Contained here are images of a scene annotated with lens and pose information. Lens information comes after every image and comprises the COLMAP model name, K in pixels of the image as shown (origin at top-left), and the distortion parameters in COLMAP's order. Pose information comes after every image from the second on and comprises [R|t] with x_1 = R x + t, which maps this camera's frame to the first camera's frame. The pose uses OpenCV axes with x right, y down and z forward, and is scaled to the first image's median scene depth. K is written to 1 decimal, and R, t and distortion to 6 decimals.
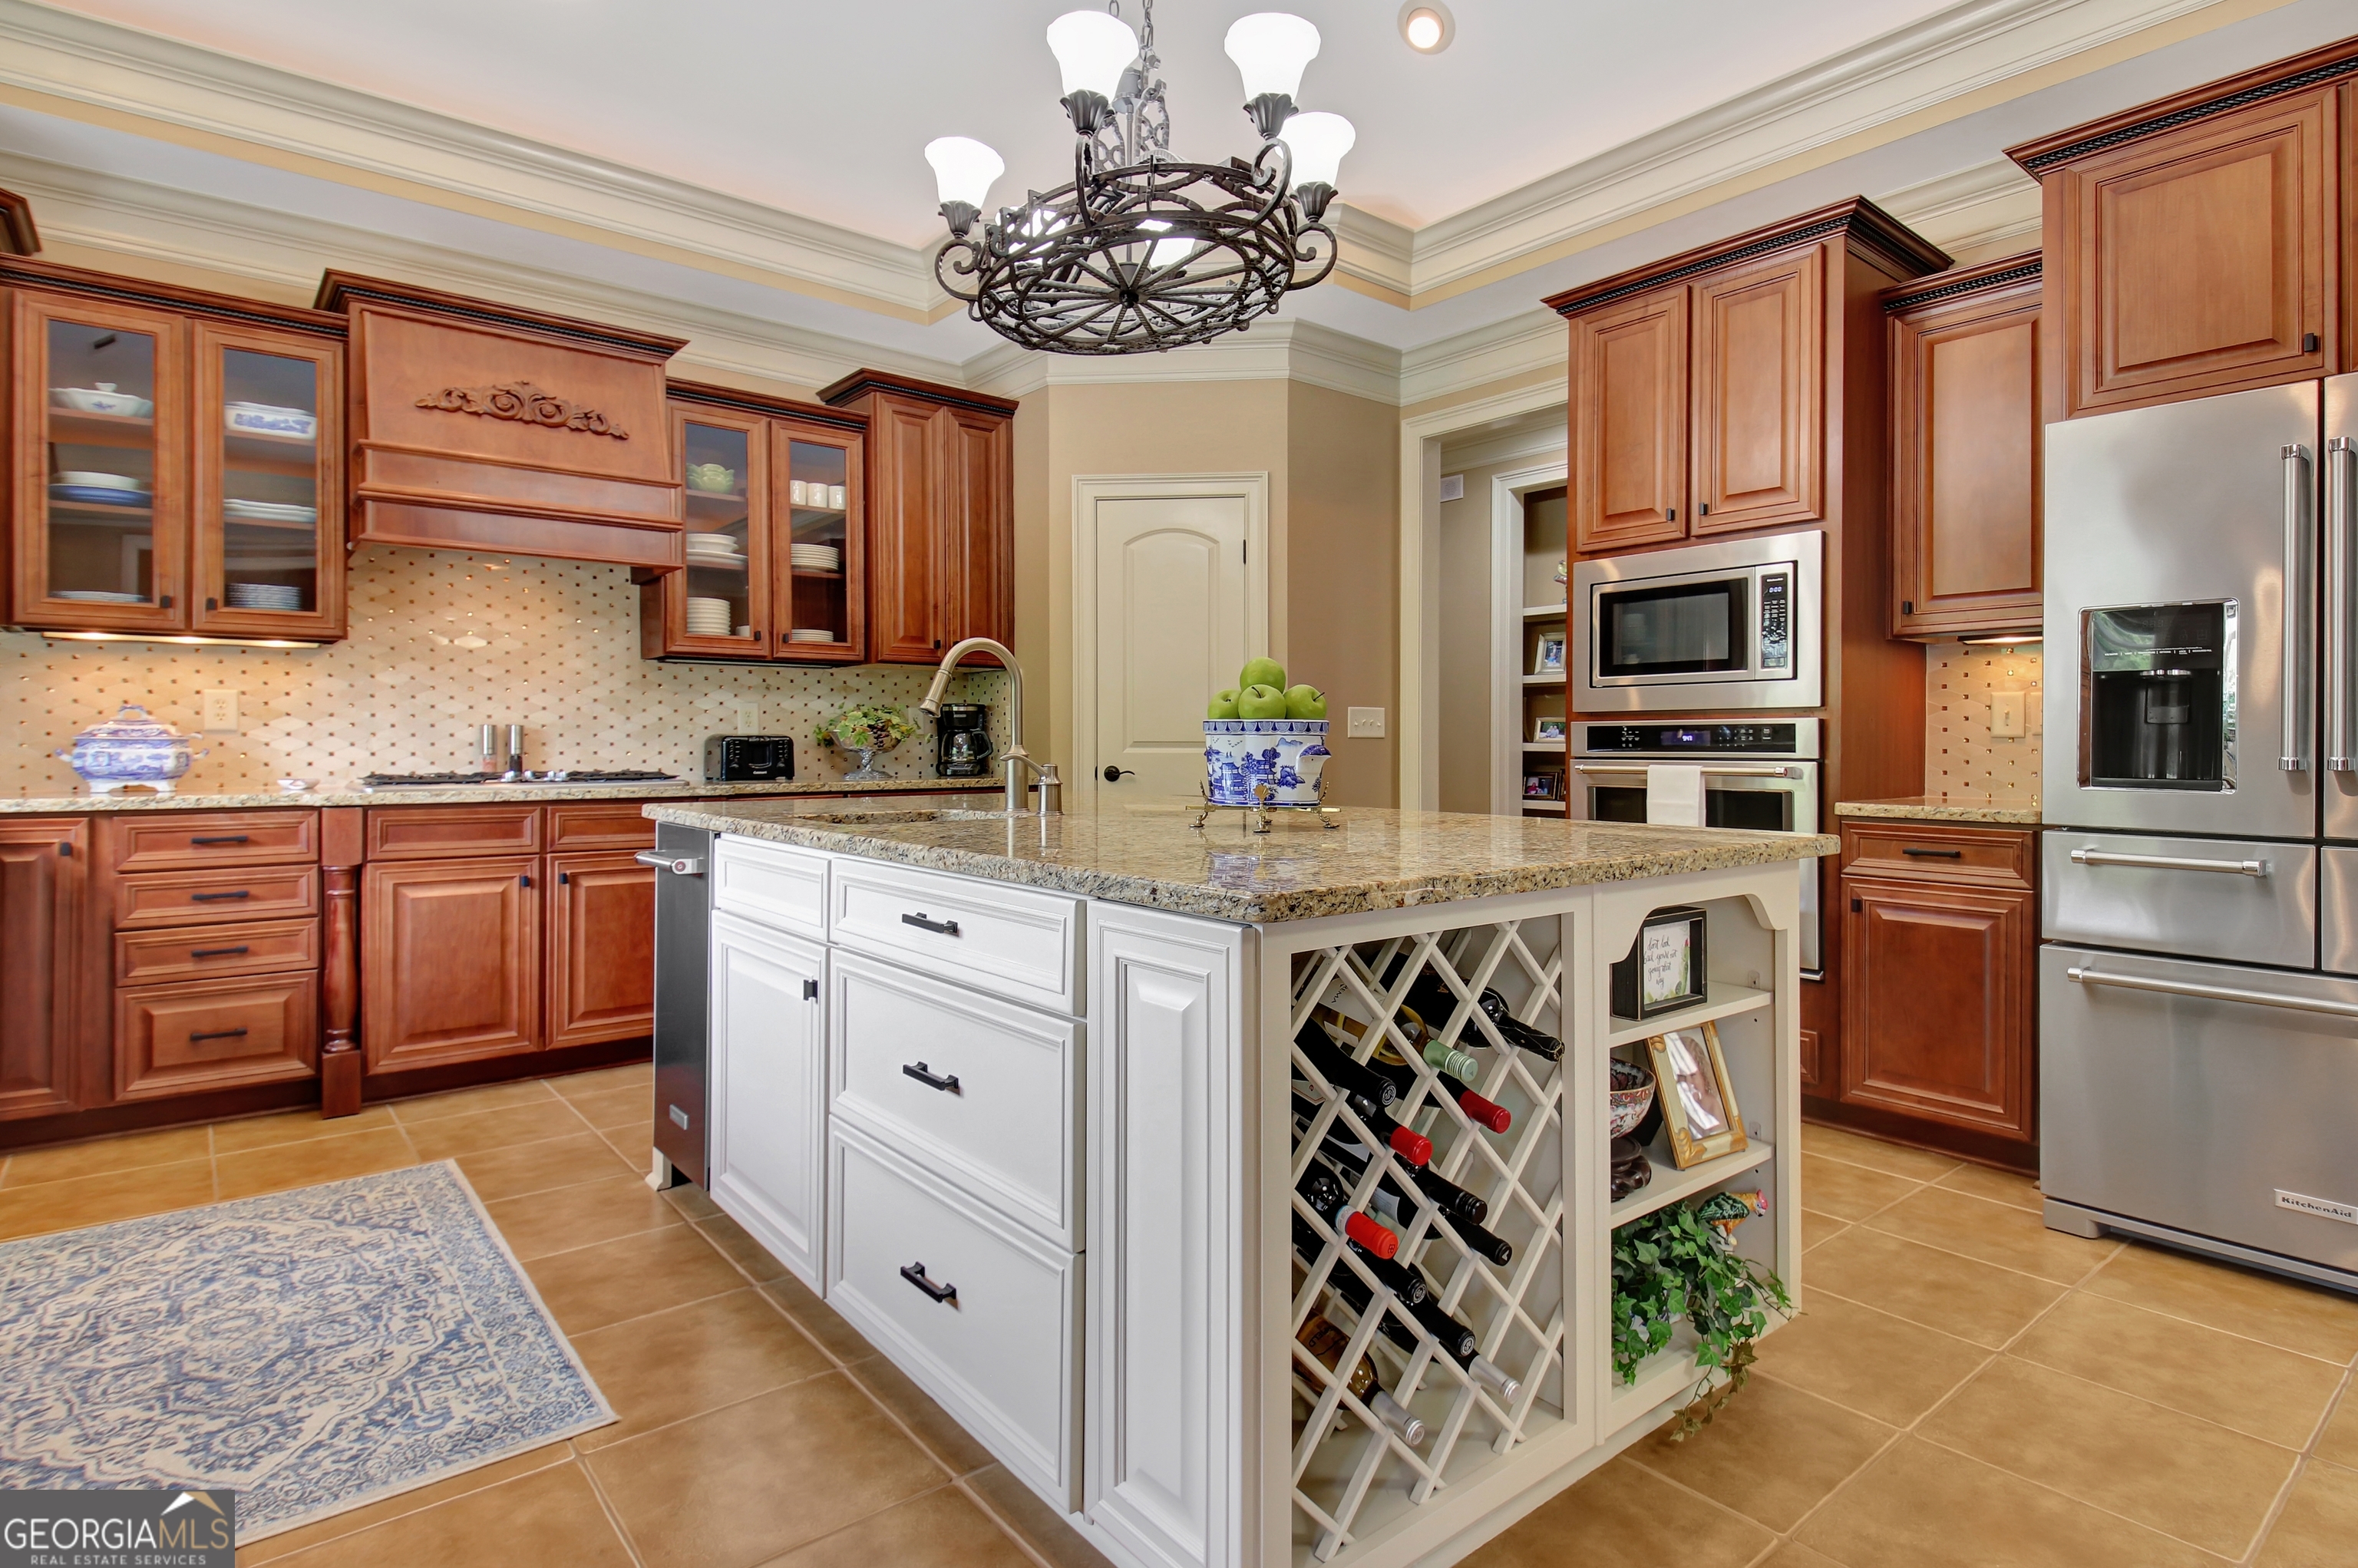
lens RADIAL K [[1226.2, 0, 1192.8], [0, 1226.2, 746.7], [0, 0, 1]] dist [0.034629, -0.024968]
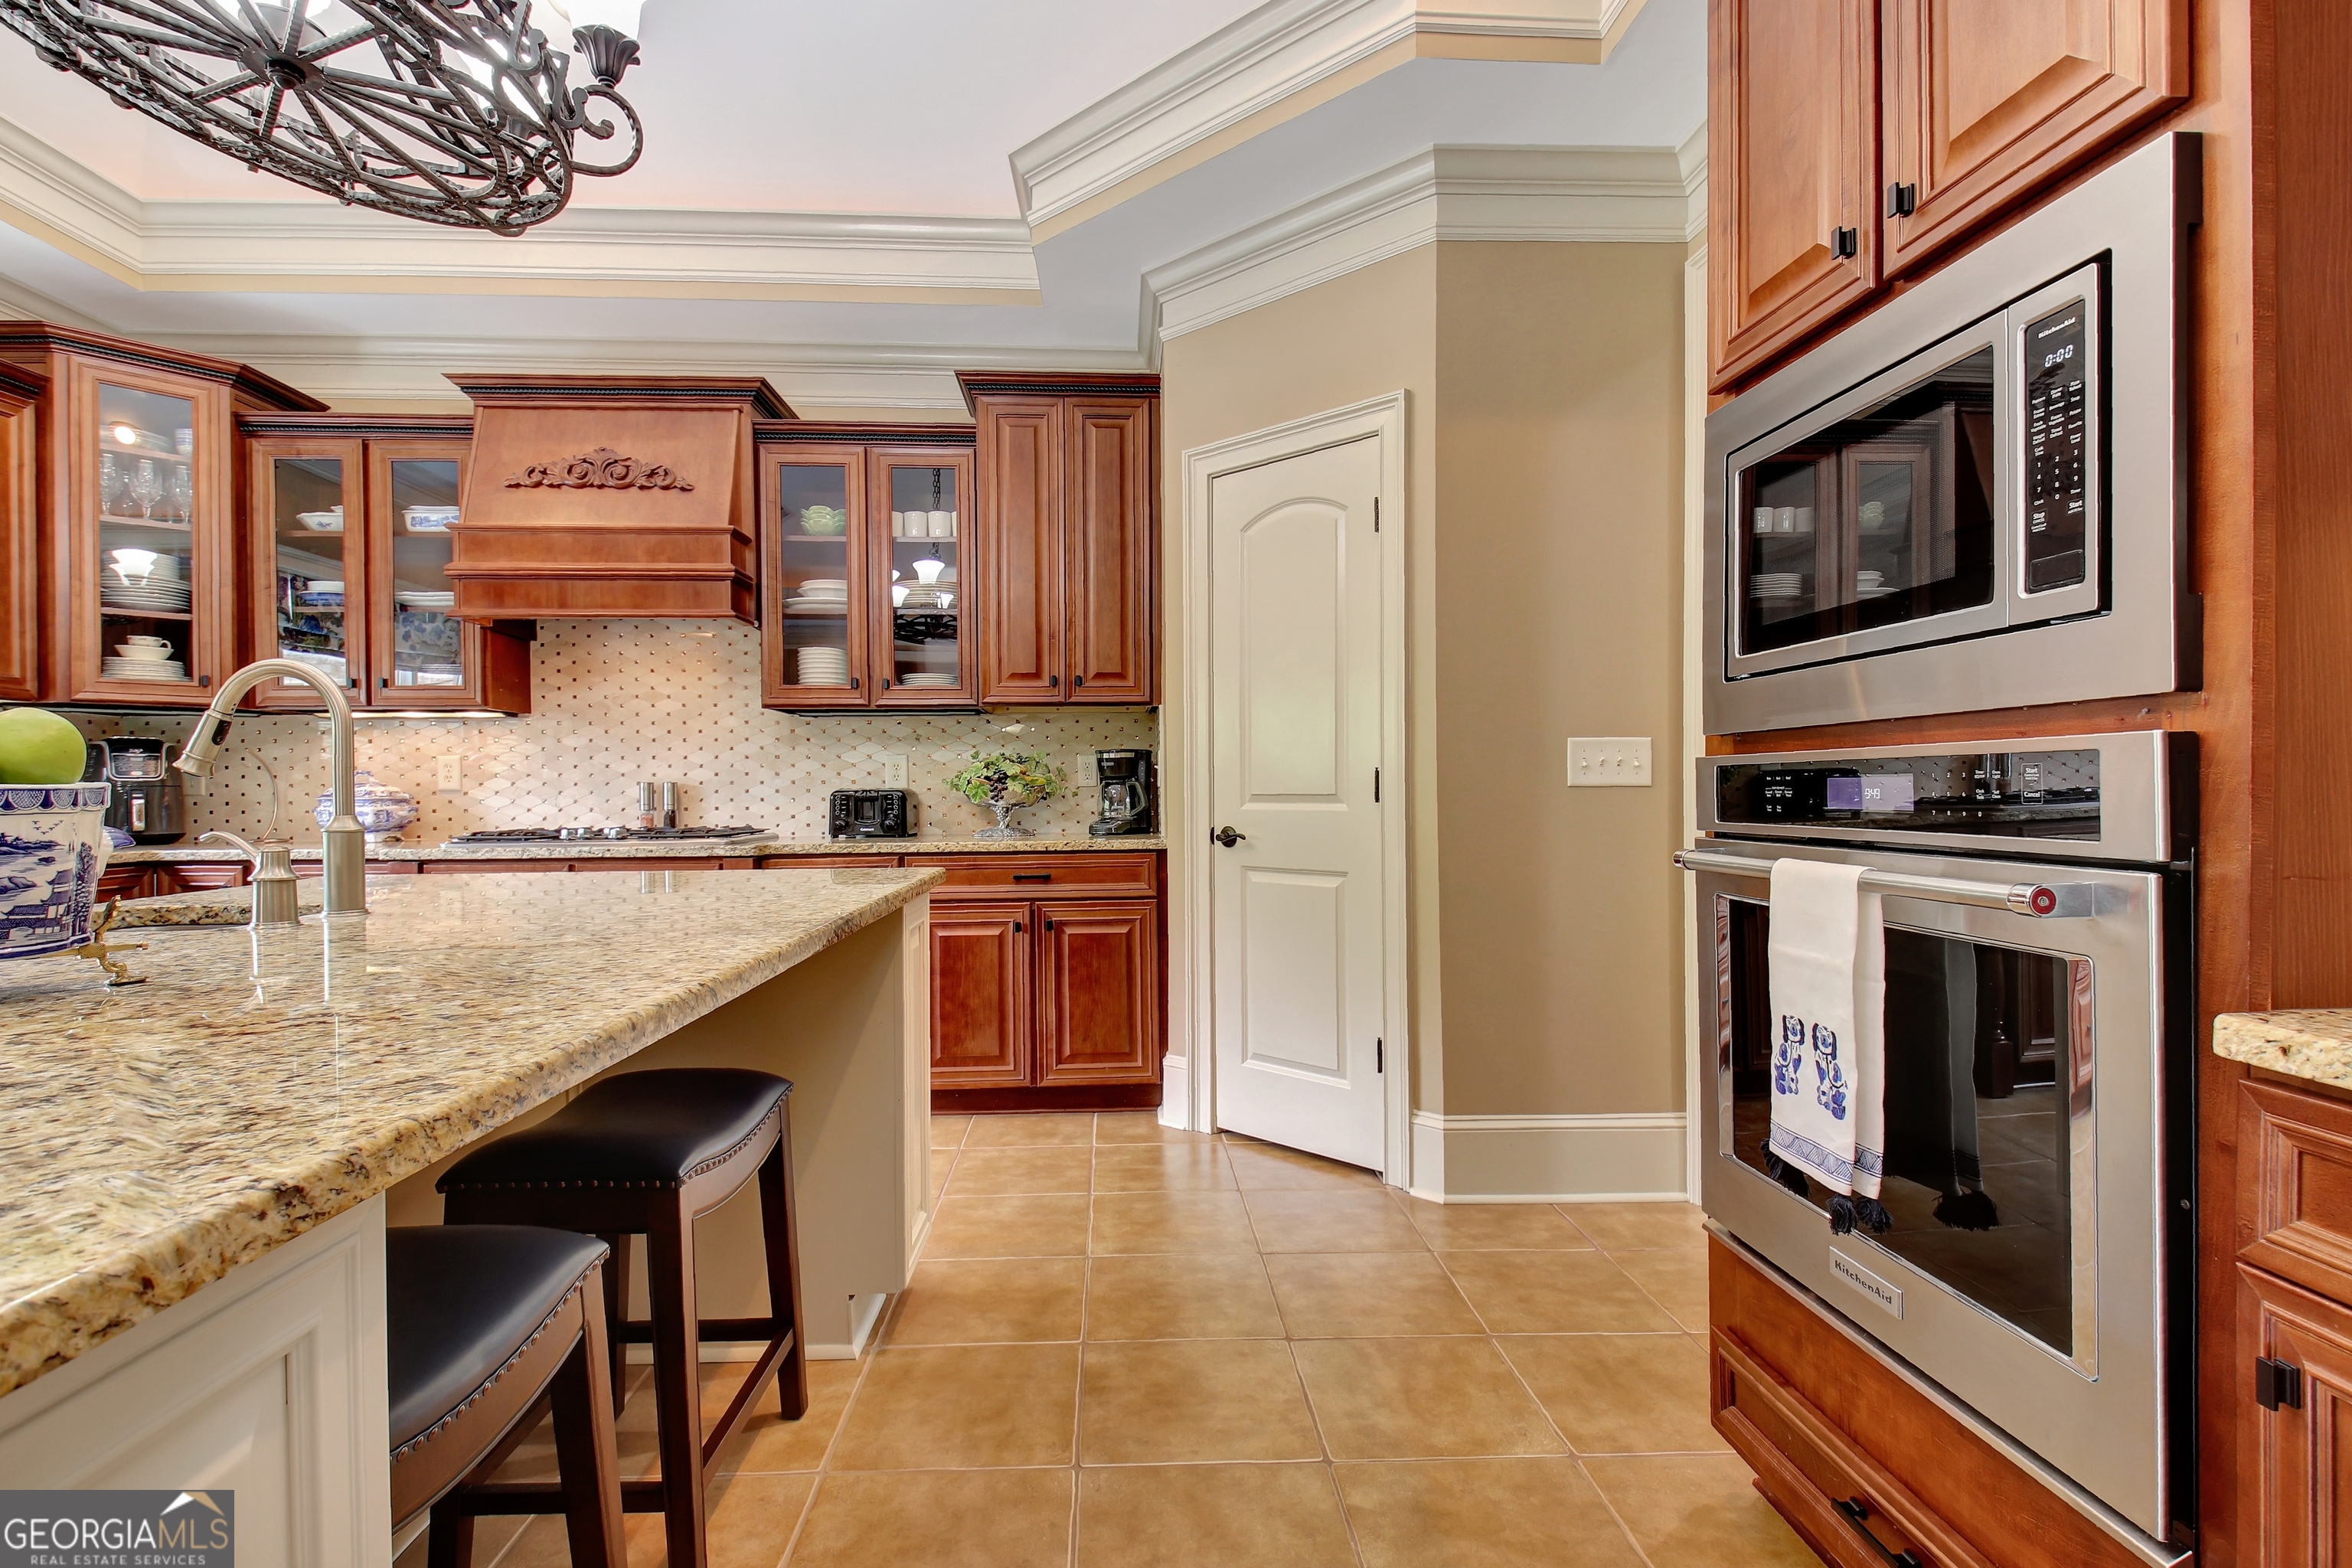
lens RADIAL K [[1118.2, 0, 1178.0], [0, 1118.2, 803.4], [0, 0, 1]] dist [0.042499, -0.037927]
pose [[0.806205, 0.001868, -0.591633, 0.436270], [0.005357, 0.999931, 0.010457, -0.008500], [0.591611, -0.011600, 0.806140, 0.572907]]
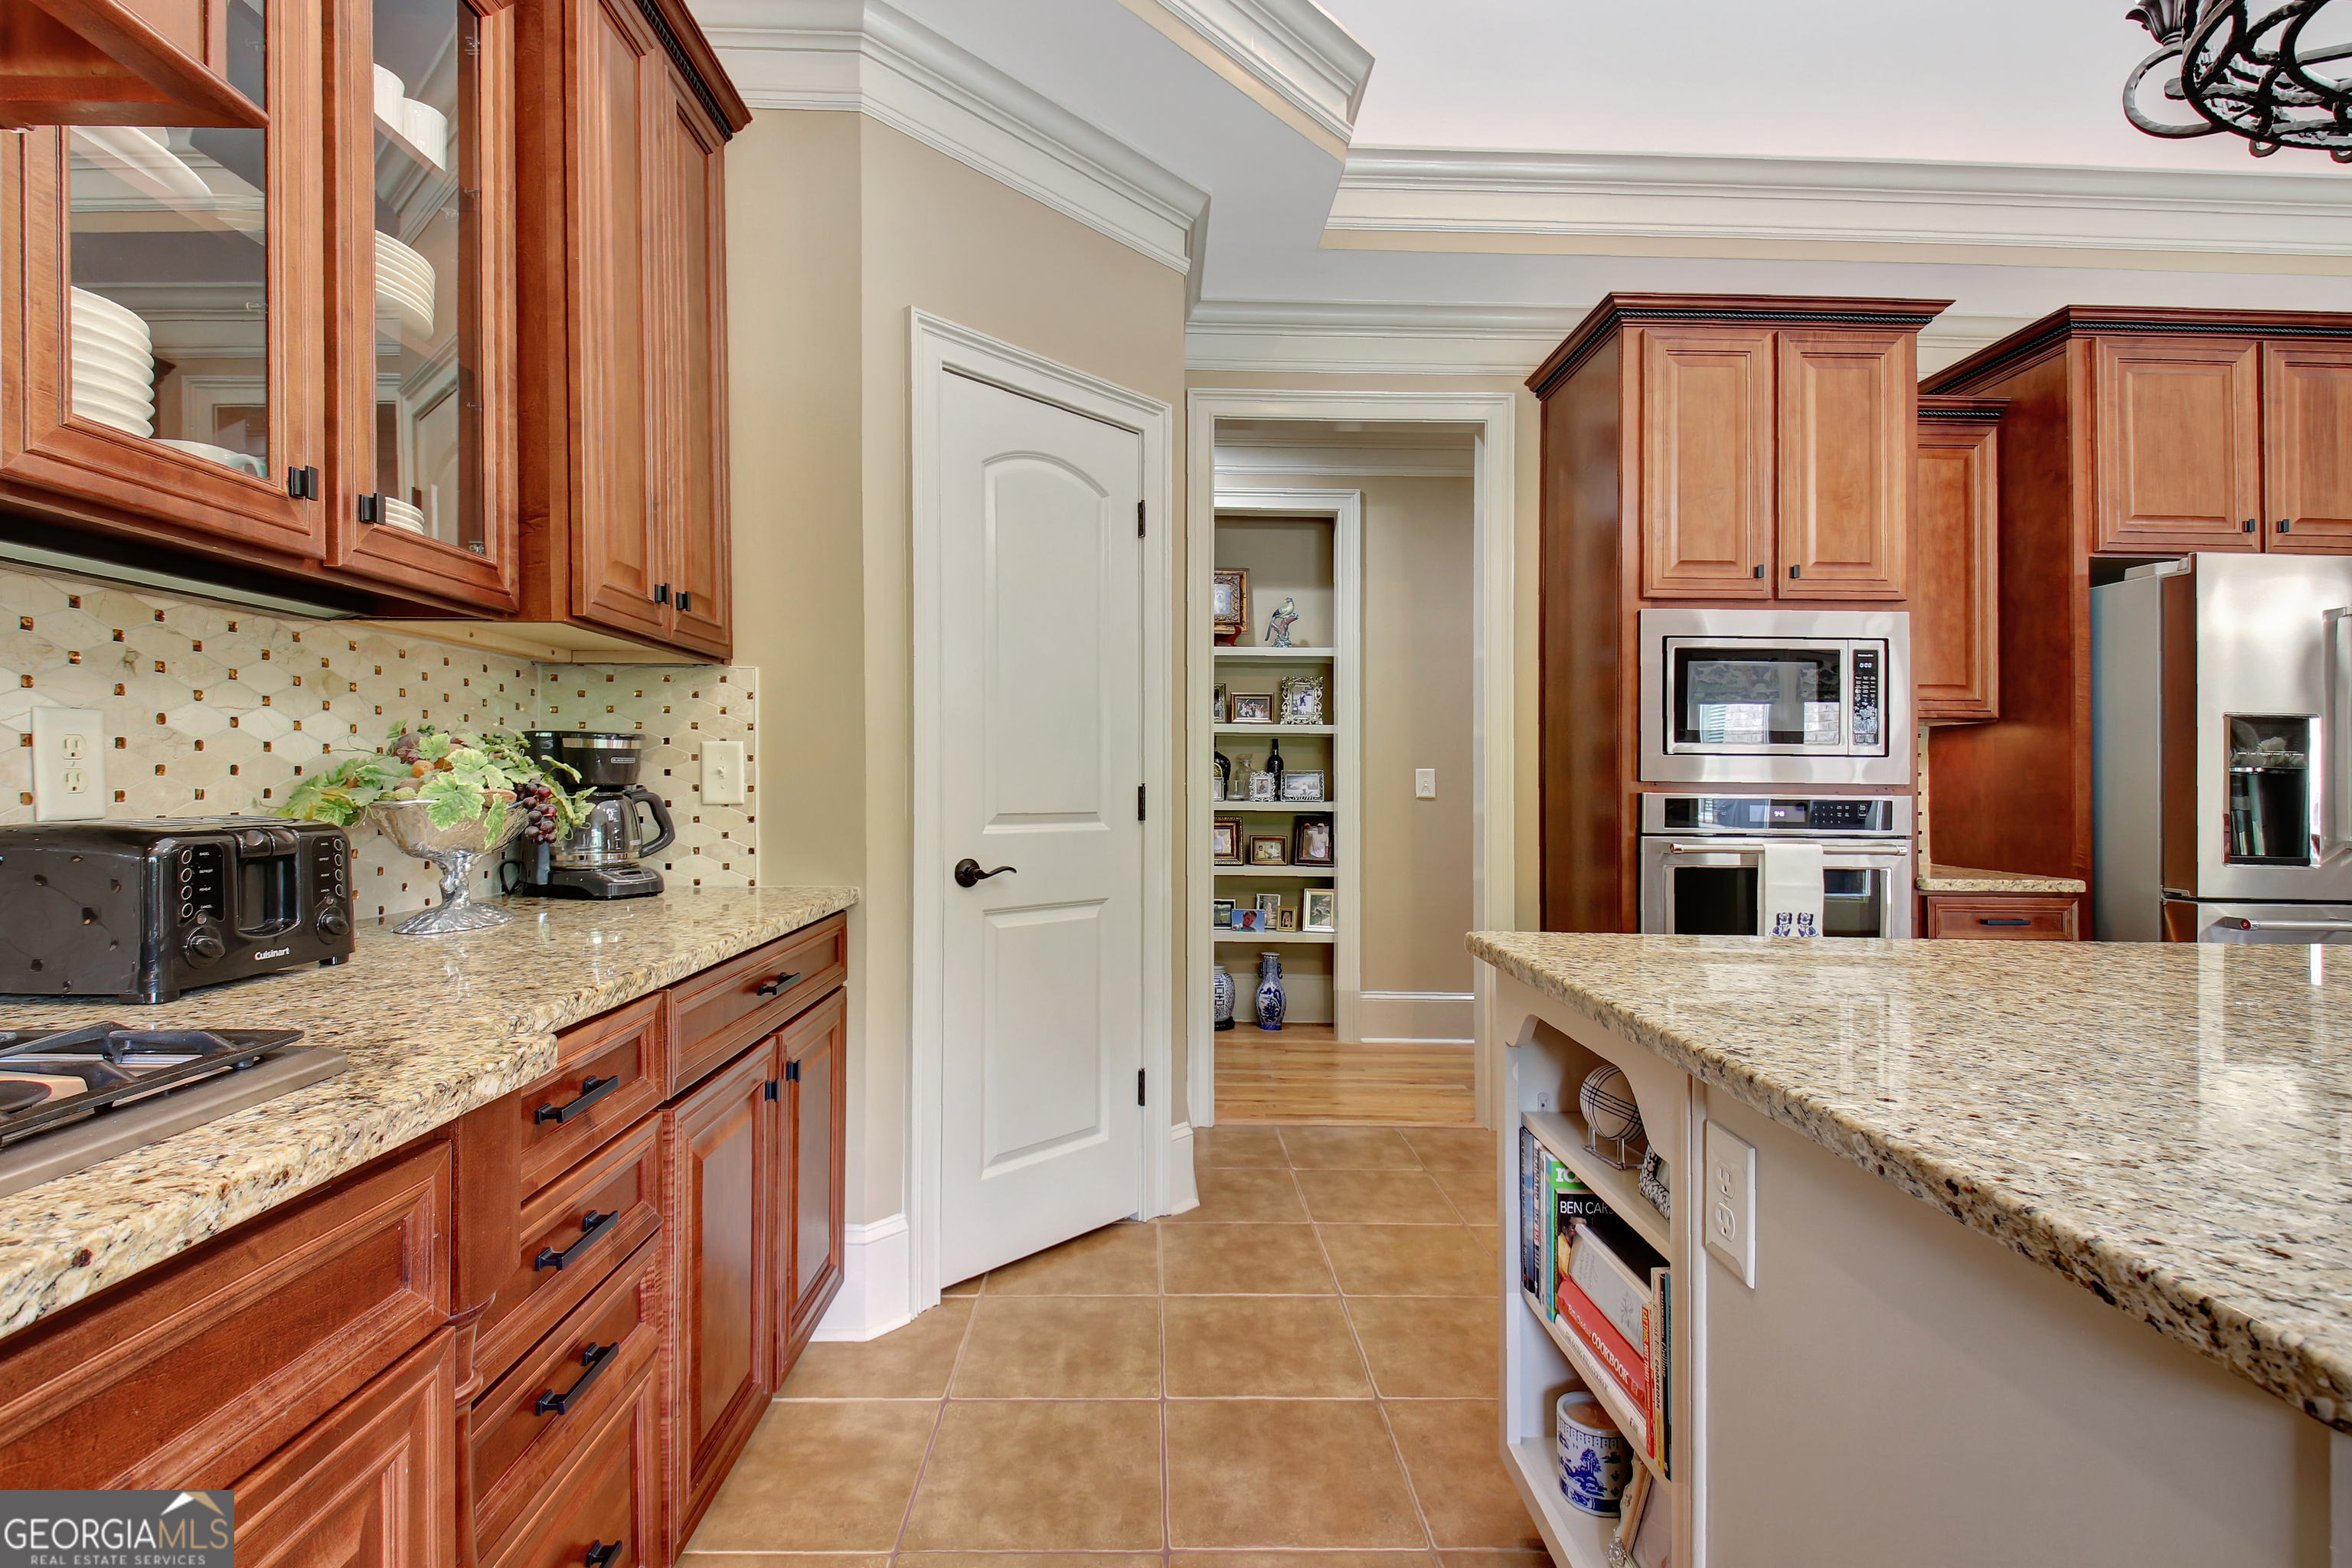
lens RADIAL K [[1104.4, 0, 1171.8], [0, 1104.4, 794.8], [0, 0, 1]] dist [-0.000347, -0.007226]
pose [[0.606476, -0.003536, 0.795094, -0.546711], [-0.005170, 0.999951, 0.008391, -0.025607], [-0.795085, -0.009200, 0.606429, 0.856163]]
